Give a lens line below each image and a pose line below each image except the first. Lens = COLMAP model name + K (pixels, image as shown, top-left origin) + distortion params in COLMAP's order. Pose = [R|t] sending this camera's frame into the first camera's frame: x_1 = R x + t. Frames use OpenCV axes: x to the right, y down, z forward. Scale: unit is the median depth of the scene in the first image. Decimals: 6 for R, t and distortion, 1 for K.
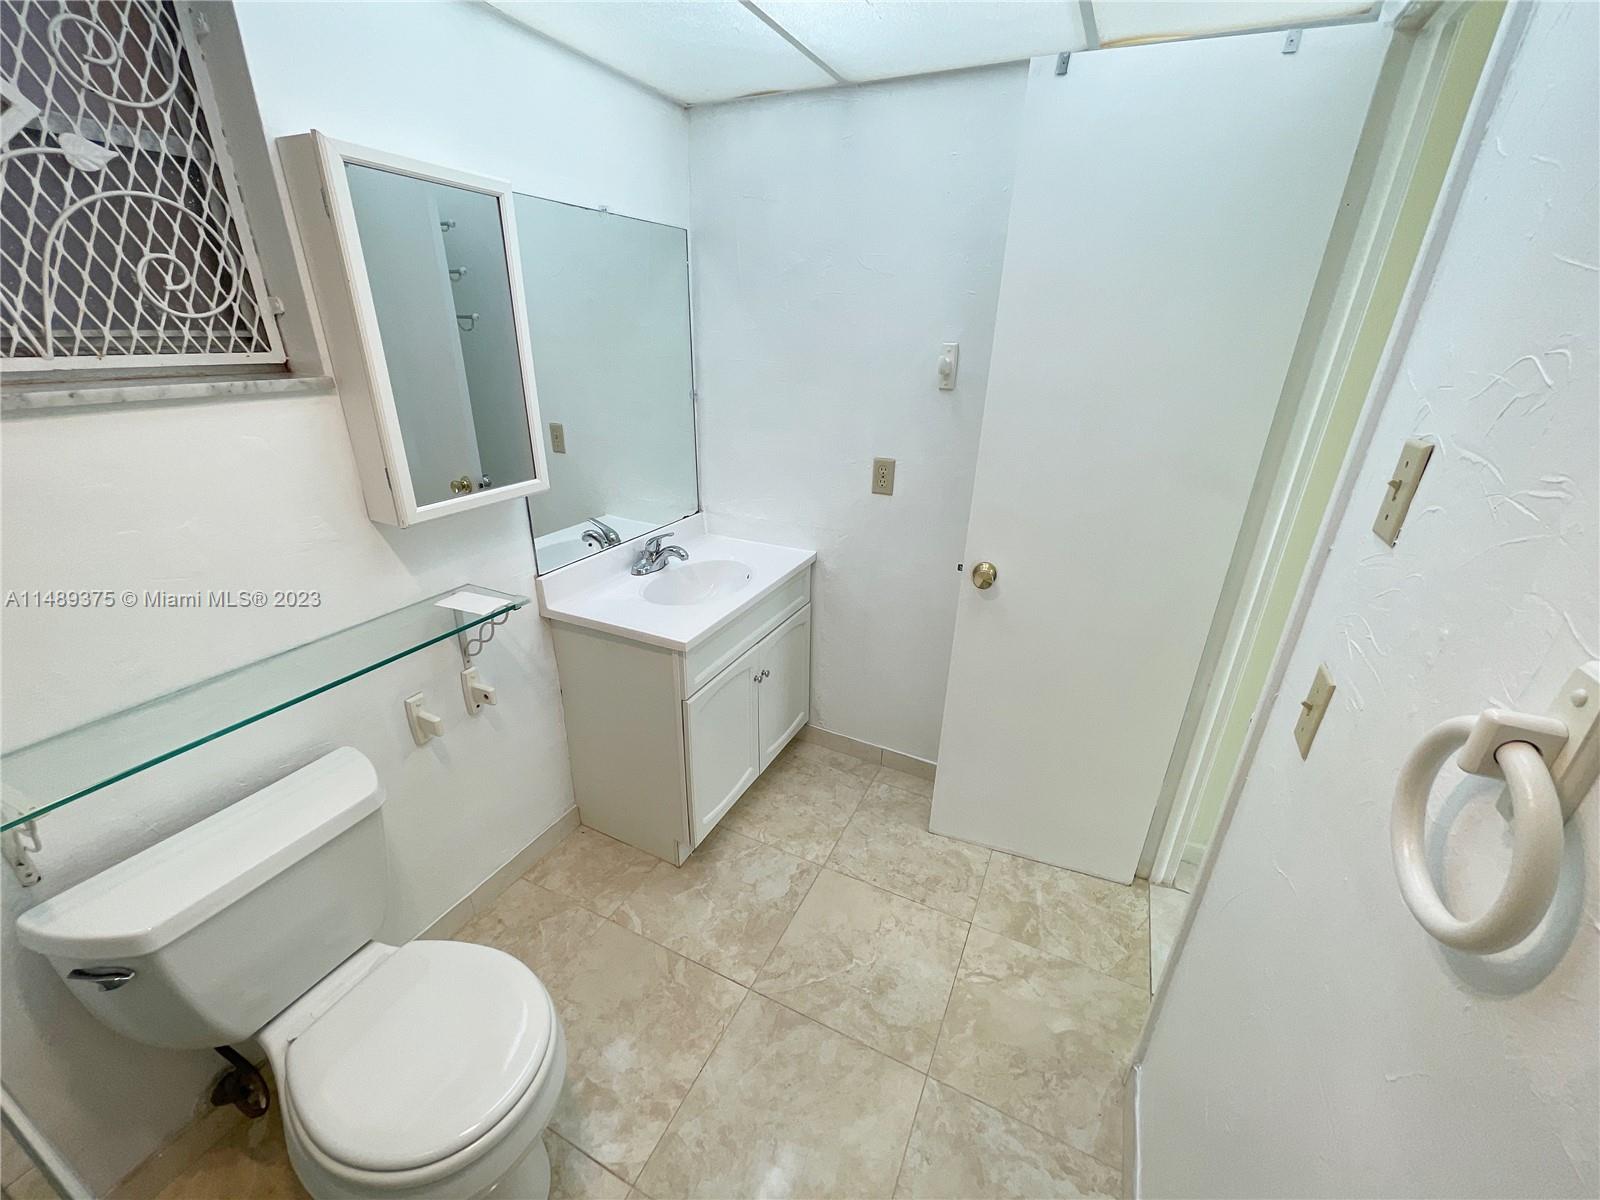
lens RADIAL K [[648.4, 0, 805.0], [0, 648.4, 597.9], [0, 0, 1]] dist [-0.000496, -0.000319]
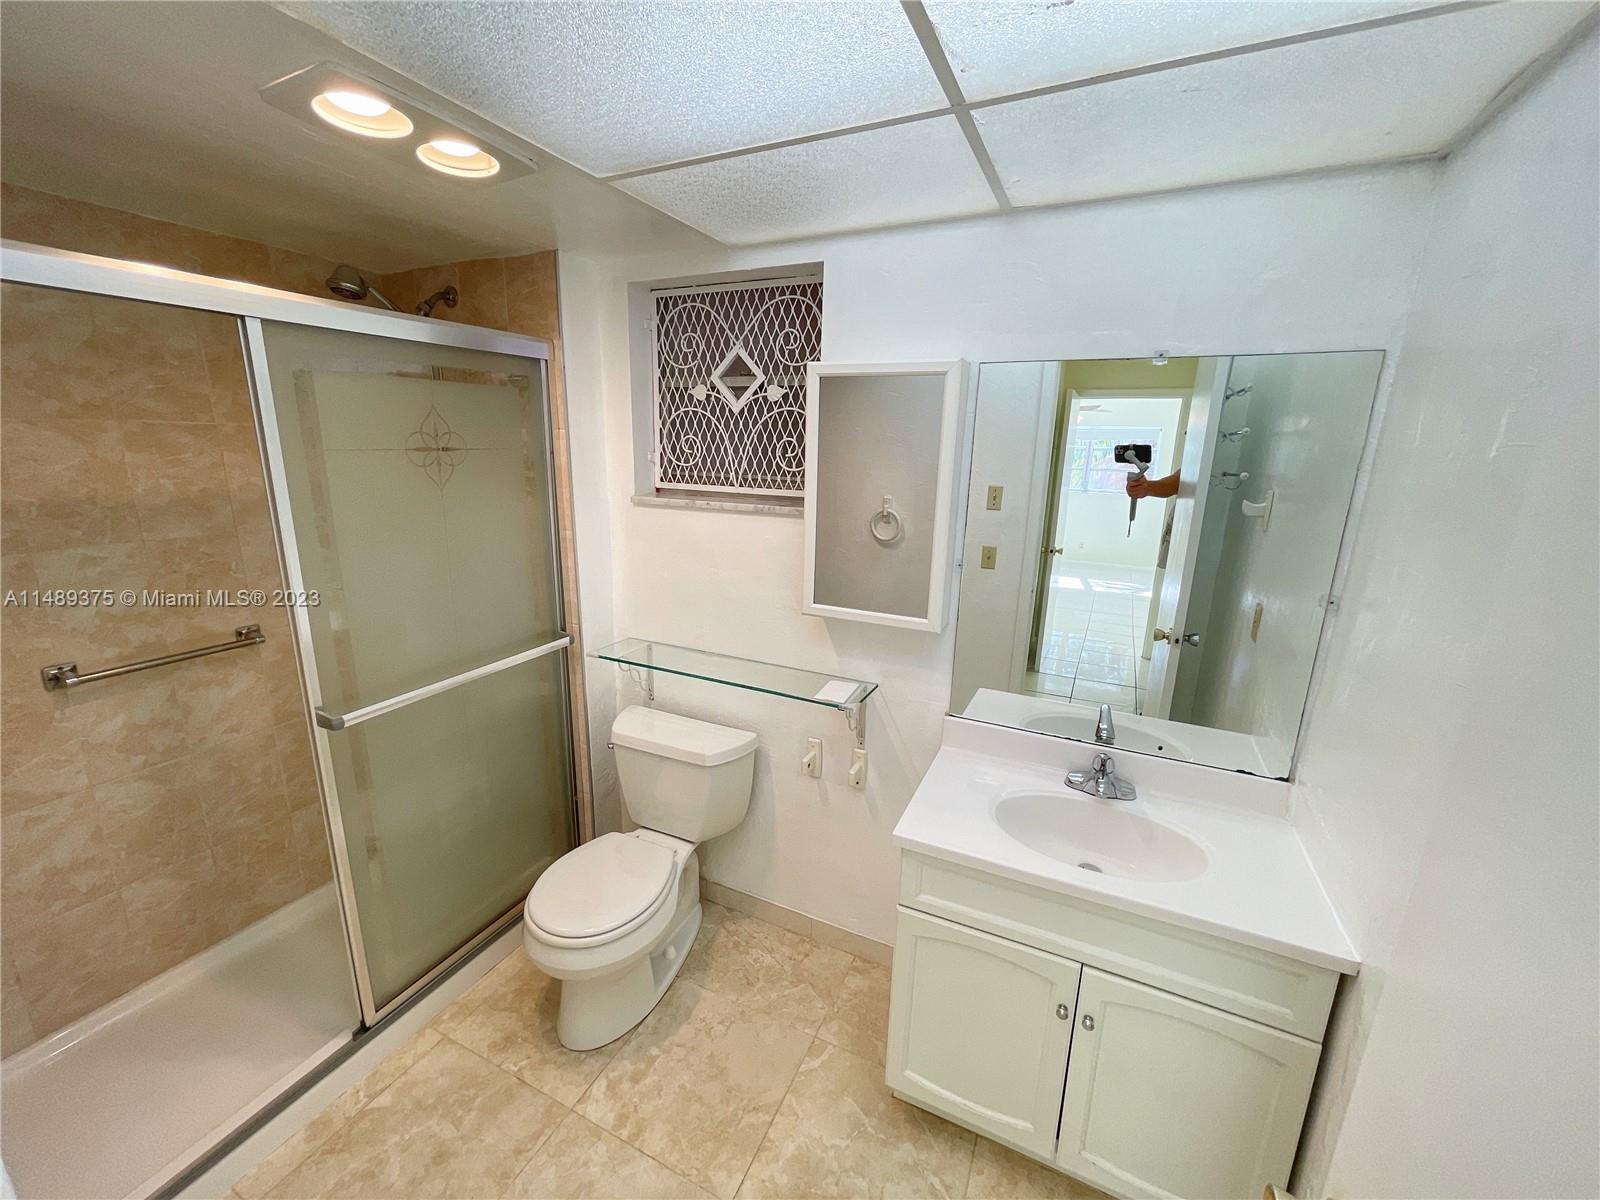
lens RADIAL K [[648.4, 0, 801.6], [0, 648.4, 609.5], [0, 0, 1]] dist [-0.000496, -0.000319]
pose [[0.003298, 0.217334, -0.976092, 0.697651], [-0.412521, 0.889468, 0.196653, -0.368562], [0.910942, 0.402010, 0.092589, 0.820410]]
